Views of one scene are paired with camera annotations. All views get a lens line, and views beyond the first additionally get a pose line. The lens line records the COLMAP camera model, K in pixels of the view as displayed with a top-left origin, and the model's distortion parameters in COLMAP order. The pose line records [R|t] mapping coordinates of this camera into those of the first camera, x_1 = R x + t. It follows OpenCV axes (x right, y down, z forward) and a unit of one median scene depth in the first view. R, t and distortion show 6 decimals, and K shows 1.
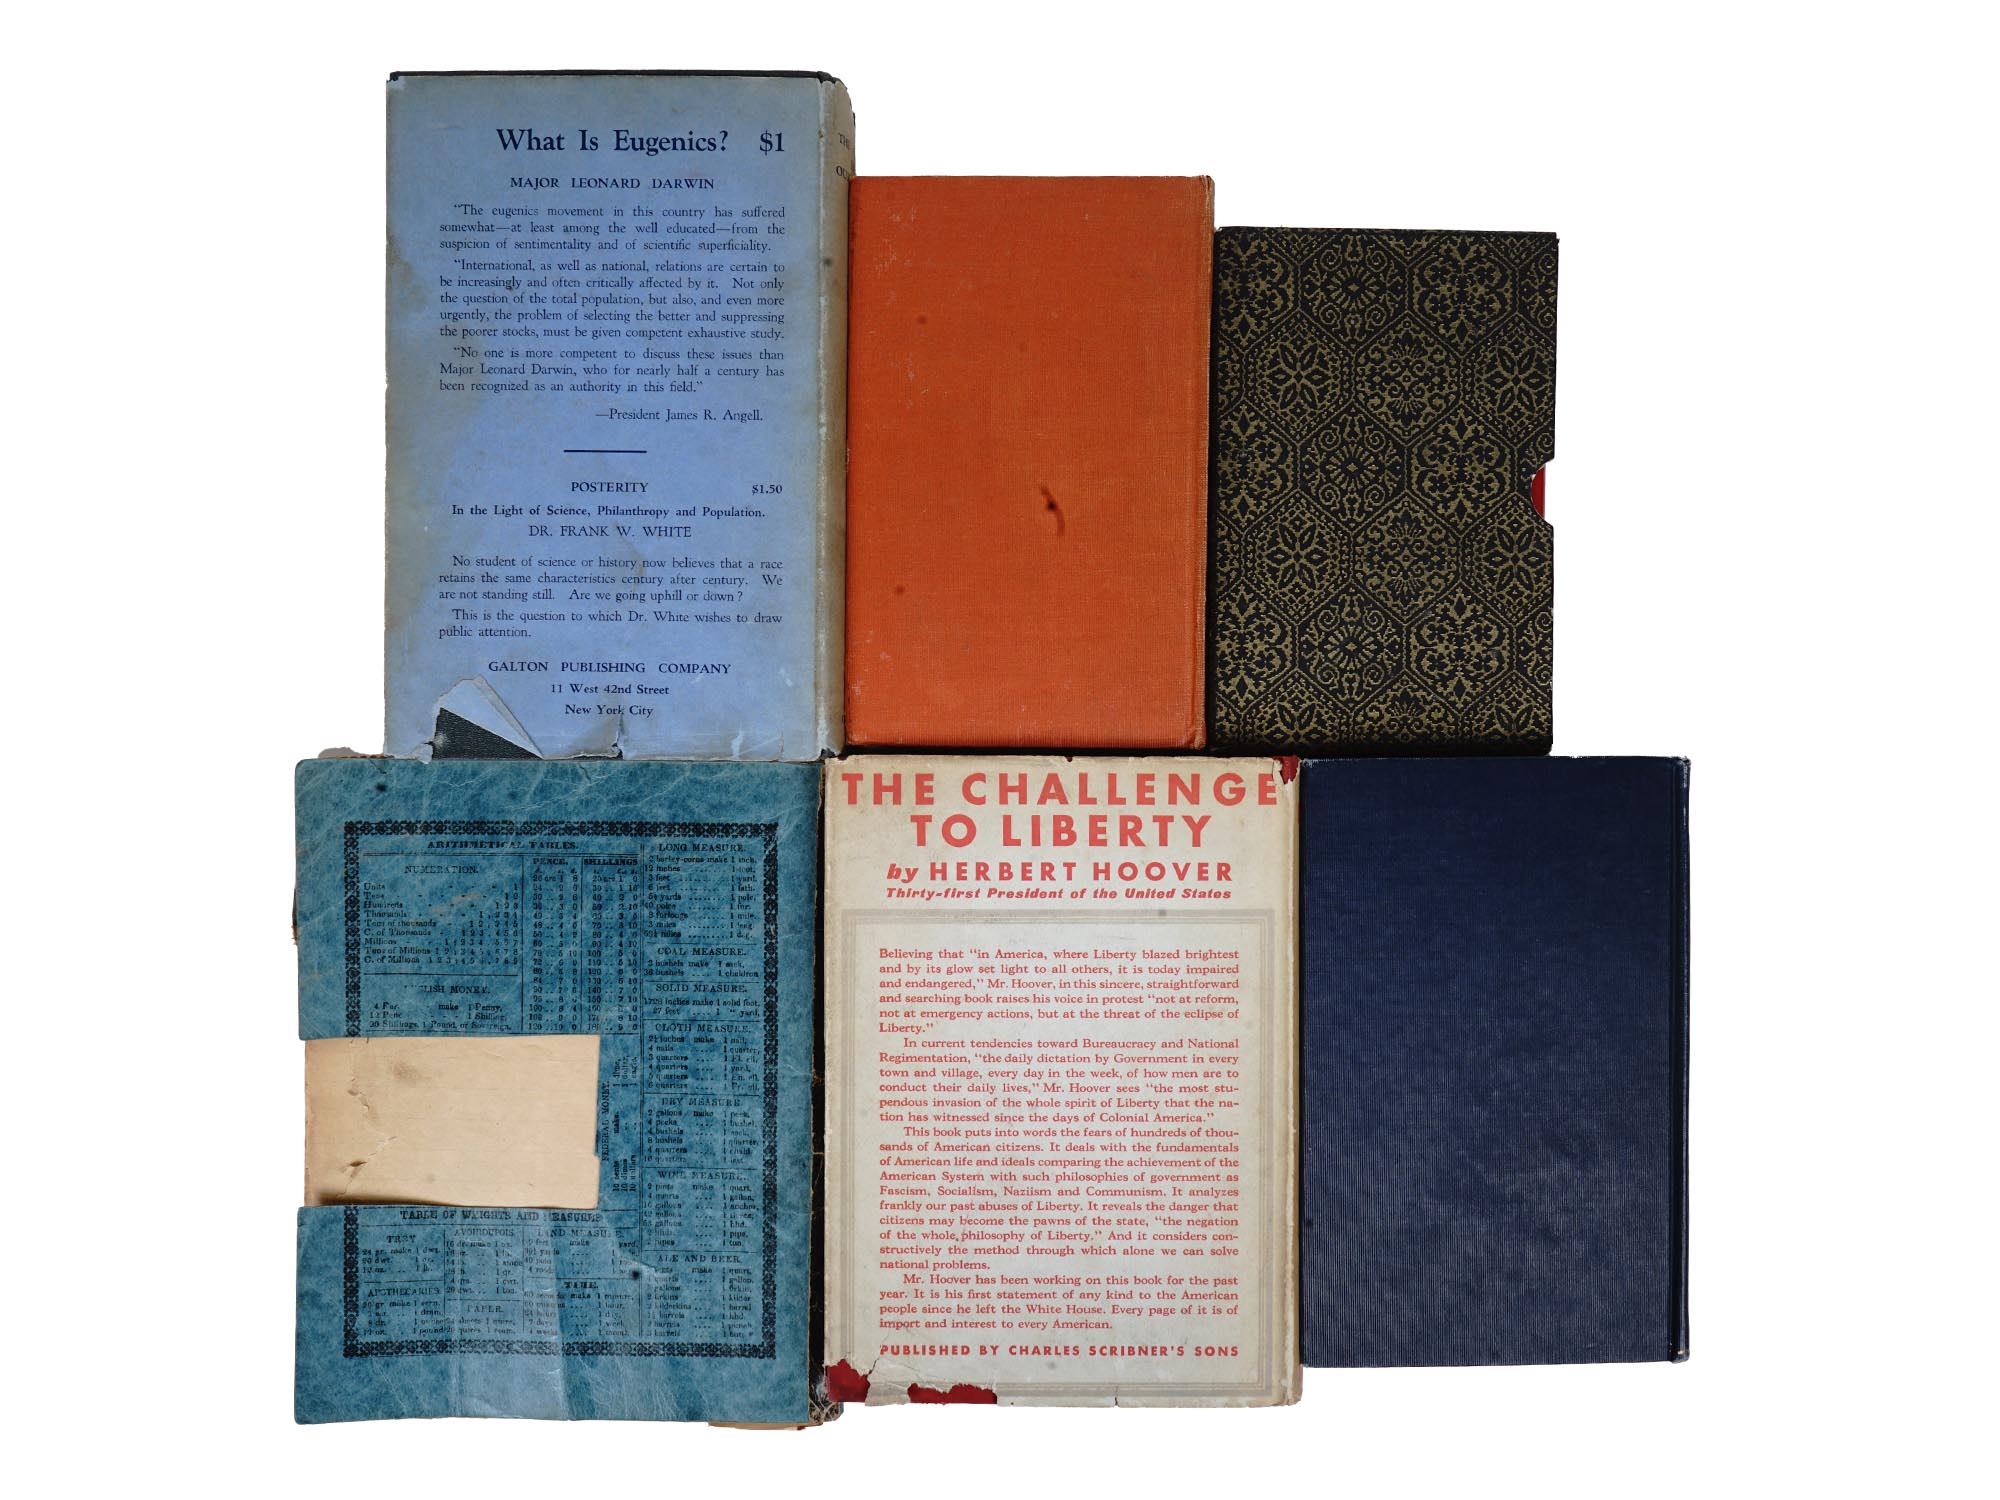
lens RADIAL K [[1652.6, 0, 991.2], [0, 1652.6, 774.6], [0, 0, 1]] dist [-0.001631, 0.107885]
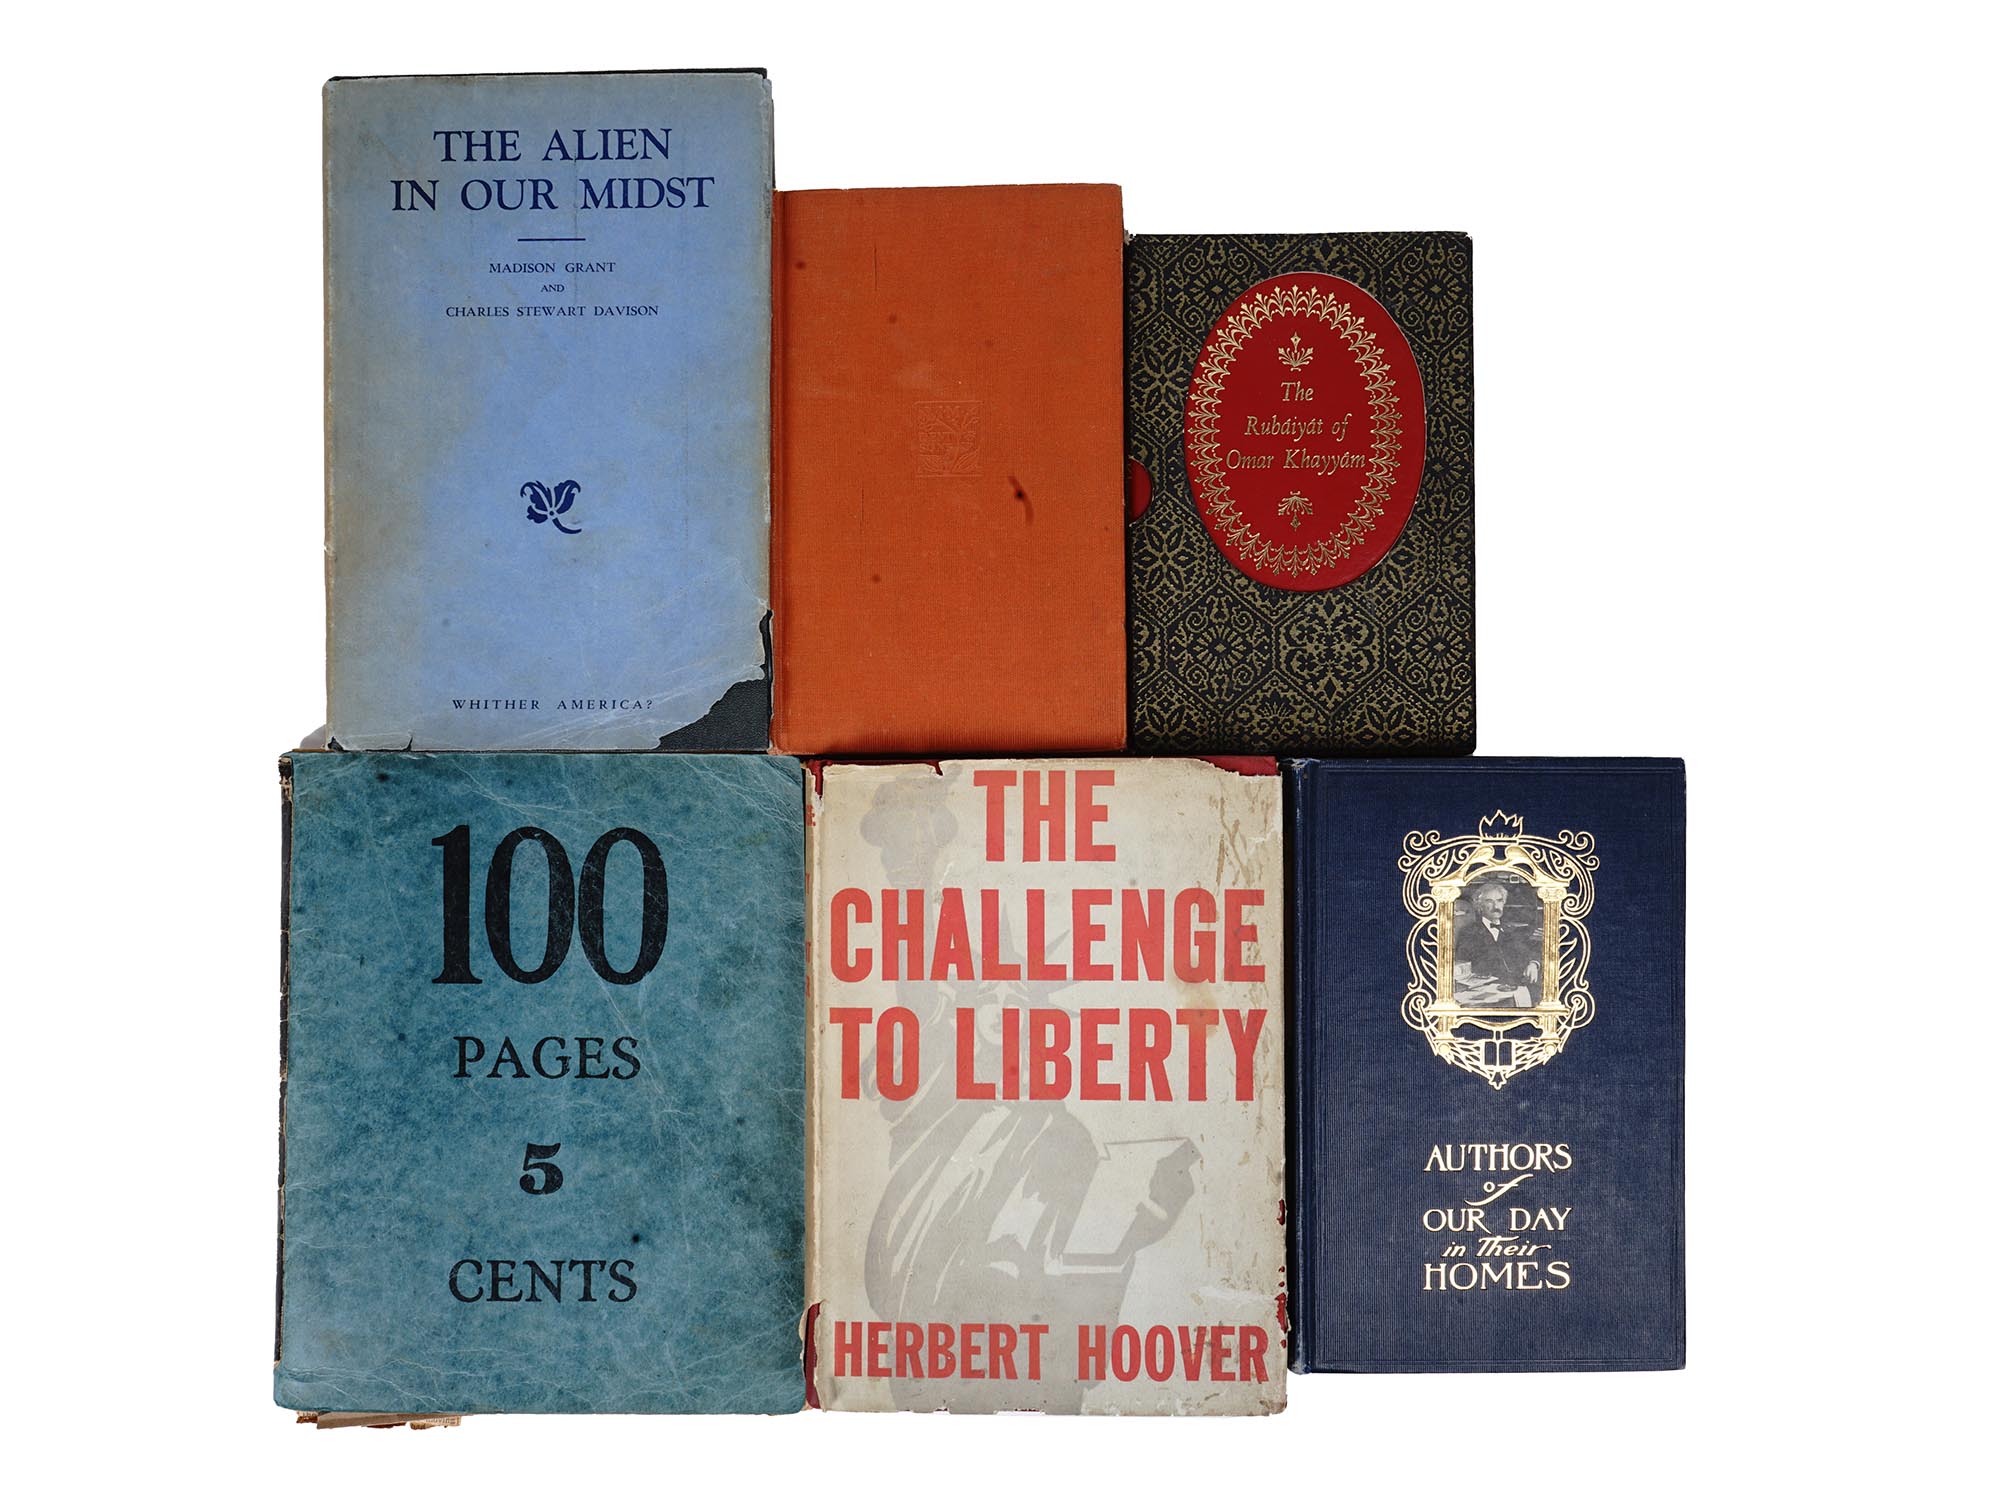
lens RADIAL K [[1636.9, 0, 1000.0], [0, 1636.9, 750.0], [0, 0, 1]] dist [0.009839, 0.004497]
pose [[0.998899, -0.010408, -0.045749, 0.129745], [0.009608, 0.999798, -0.017673, 0.000441], [0.045923, 0.017214, 0.998797, 0.008194]]
